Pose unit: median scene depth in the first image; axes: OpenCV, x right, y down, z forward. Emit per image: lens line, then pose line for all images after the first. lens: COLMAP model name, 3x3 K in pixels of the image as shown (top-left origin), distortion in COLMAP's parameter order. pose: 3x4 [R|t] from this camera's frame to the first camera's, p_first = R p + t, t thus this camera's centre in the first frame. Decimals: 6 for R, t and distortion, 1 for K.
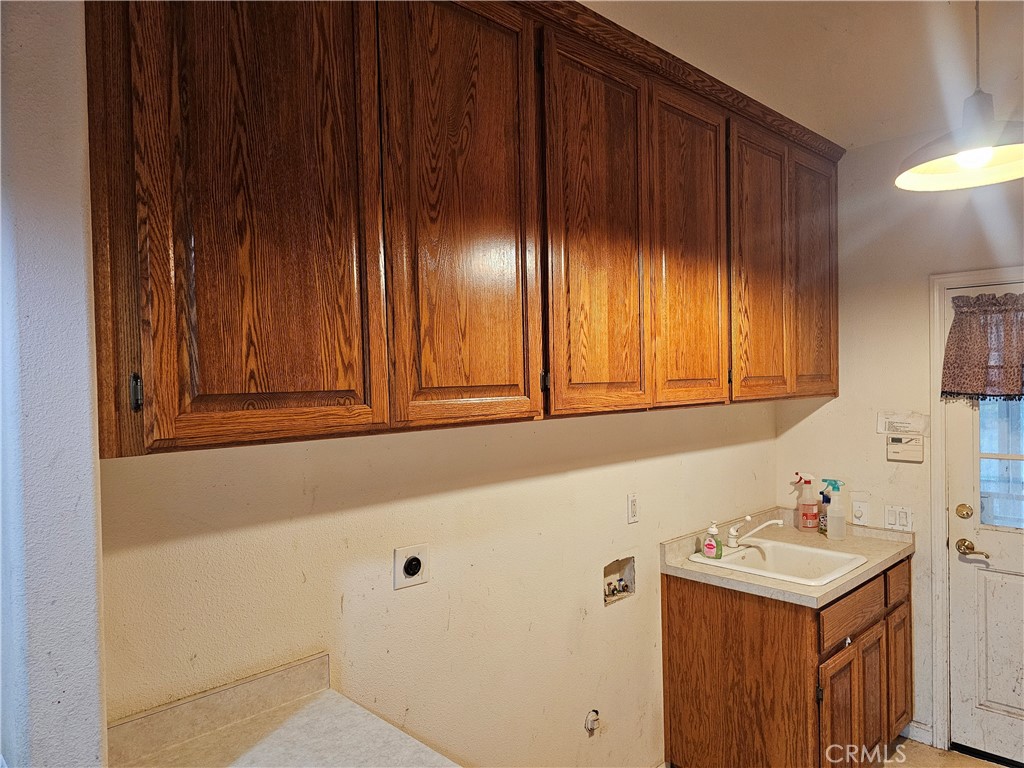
lens RADIAL K [[679.0, 0, 516.5], [0, 679.0, 387.4], [0, 0, 1]] dist [0.060197, -0.051330]
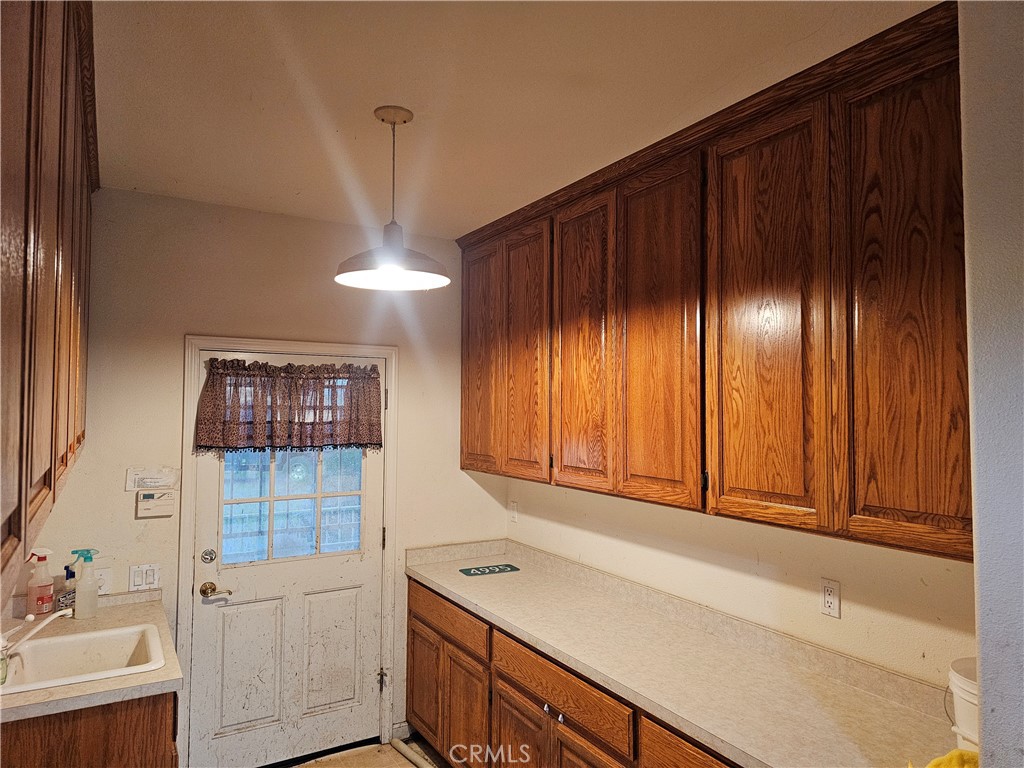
lens RADIAL K [[679.0, 0, 515.0], [0, 679.0, 380.9], [0, 0, 1]] dist [0.060197, -0.051330]
pose [[0.267845, 0.058140, 0.961706, -0.276696], [0.007187, 0.998029, -0.062337, -0.024378], [-0.963435, 0.023608, 0.266900, 0.242832]]
